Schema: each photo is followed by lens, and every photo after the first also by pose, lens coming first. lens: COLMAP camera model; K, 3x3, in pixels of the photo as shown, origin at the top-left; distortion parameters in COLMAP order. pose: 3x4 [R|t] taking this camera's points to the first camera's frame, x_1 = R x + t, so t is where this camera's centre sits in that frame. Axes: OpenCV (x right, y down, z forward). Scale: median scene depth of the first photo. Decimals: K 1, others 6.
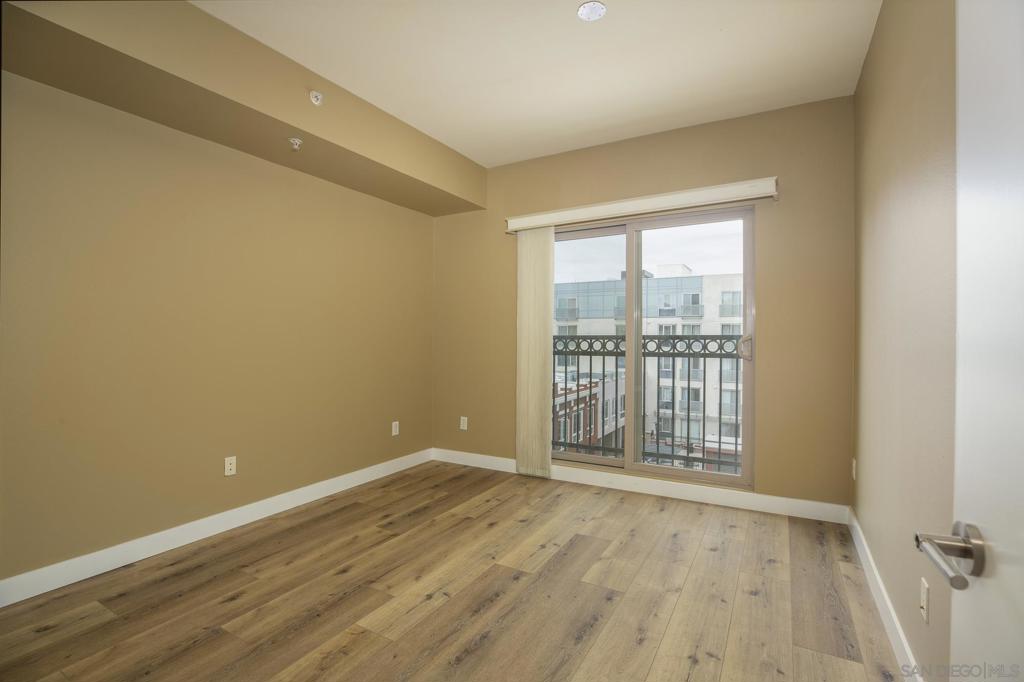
lens RADIAL K [[471.3, 0, 514.8], [0, 471.3, 343.7], [0, 0, 1]] dist [-0.031000, 0.000211]
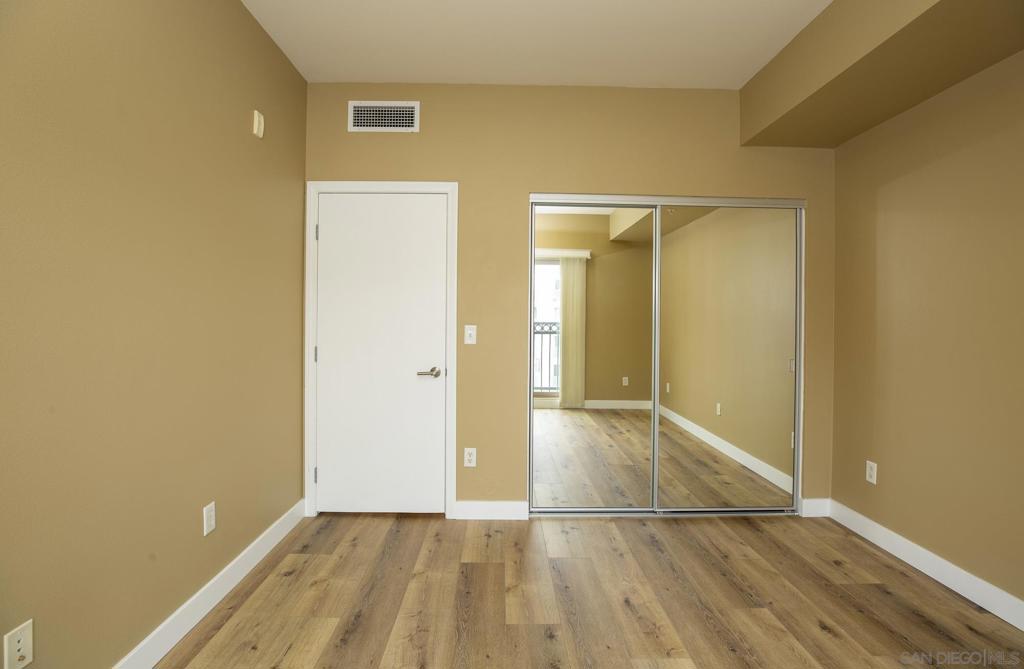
lens RADIAL K [[488.5, 0, 505.3], [0, 488.5, 322.0], [0, 0, 1]] dist [-0.045768, 0.015172]
pose [[-0.865611, -0.009661, -0.500625, 0.317202], [-0.016890, 0.999808, 0.009910, -0.030119], [0.500433, 0.017034, -0.865608, 1.205048]]
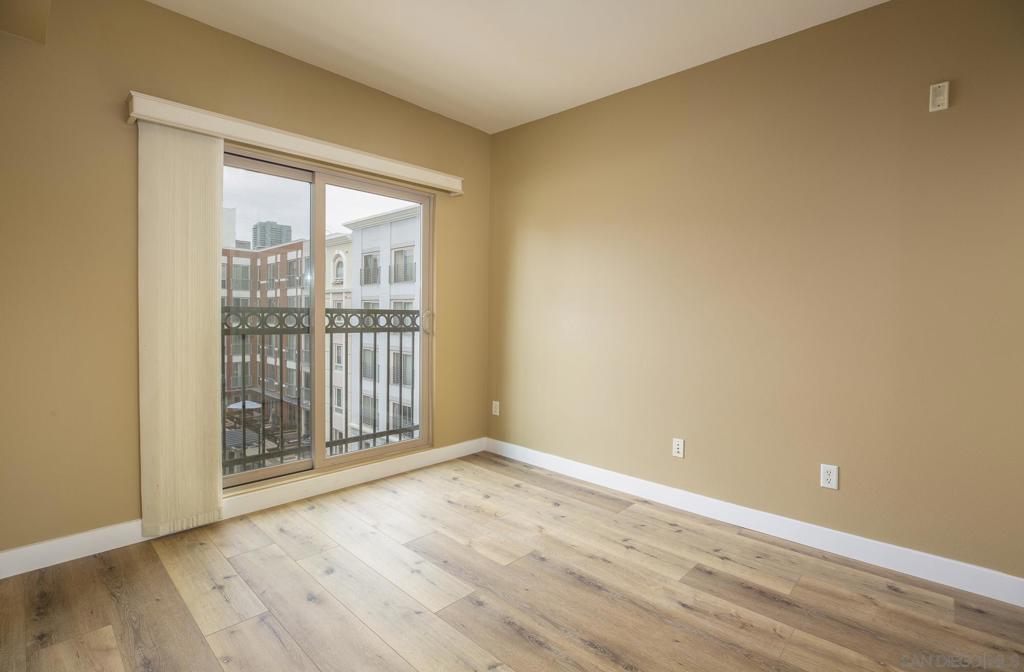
lens RADIAL K [[474.3, 0, 512.7], [0, 474.3, 330.5], [0, 0, 1]] dist [-0.045310, 0.013743]
pose [[0.234834, -0.027944, 0.971634, -0.699750], [-0.003134, 0.999560, 0.029505, -0.005710], [-0.972031, -0.009974, 0.234643, 0.681402]]
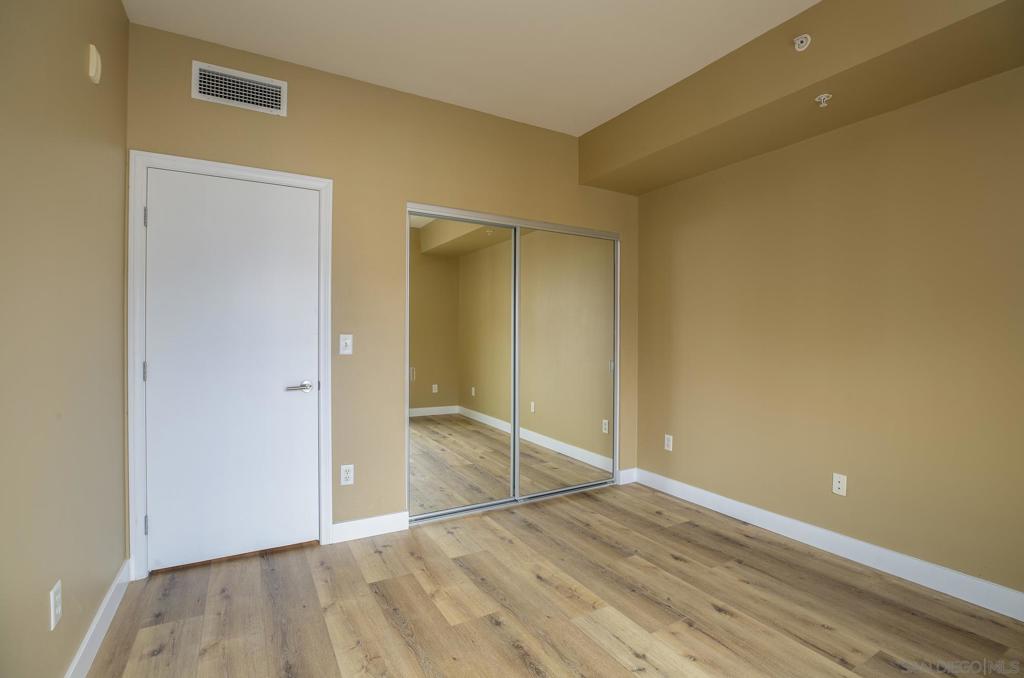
lens RADIAL K [[480.6, 0, 513.2], [0, 480.6, 336.0], [0, 0, 1]] dist [-0.042736, 0.012484]
pose [[-0.507501, -0.002575, -0.861648, 0.540795], [-0.016495, 0.999841, 0.006728, -0.019147], [0.861494, 0.017627, -0.507463, 1.019178]]
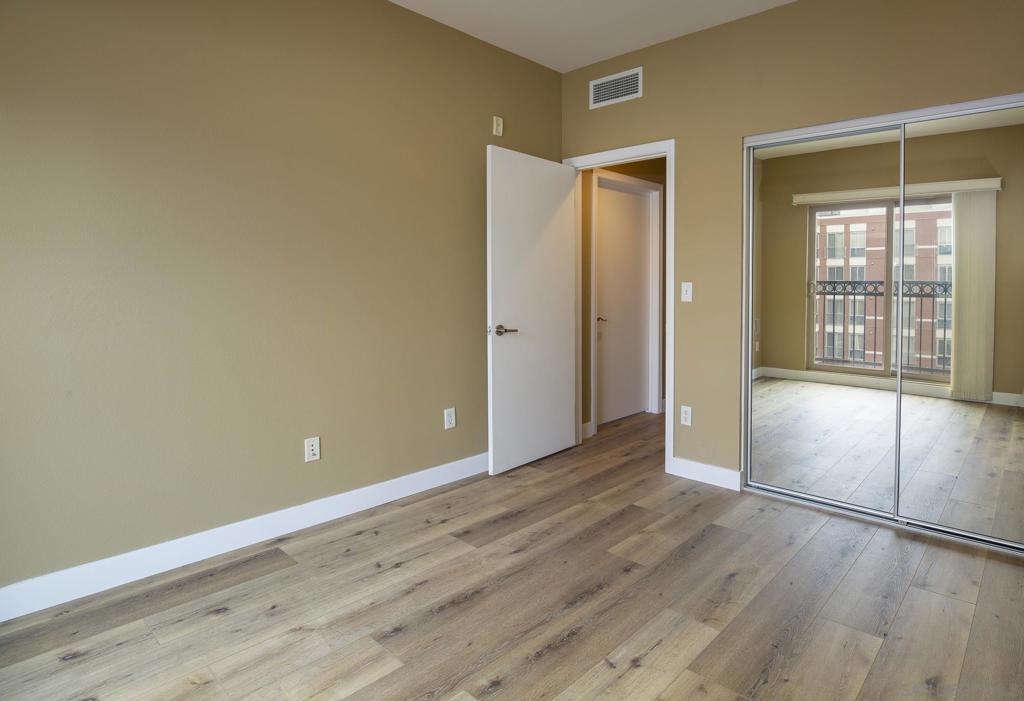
lens RADIAL K [[563.3, 0, 593.0], [0, 563.3, 301.0], [0, 0, 1]] dist [-0.016240, 0.001710]
pose [[-0.983788, -0.011888, 0.178942, -0.219789], [-0.004523, 0.999128, 0.041511, -0.019716], [-0.179279, 0.040029, -0.982984, 1.505536]]
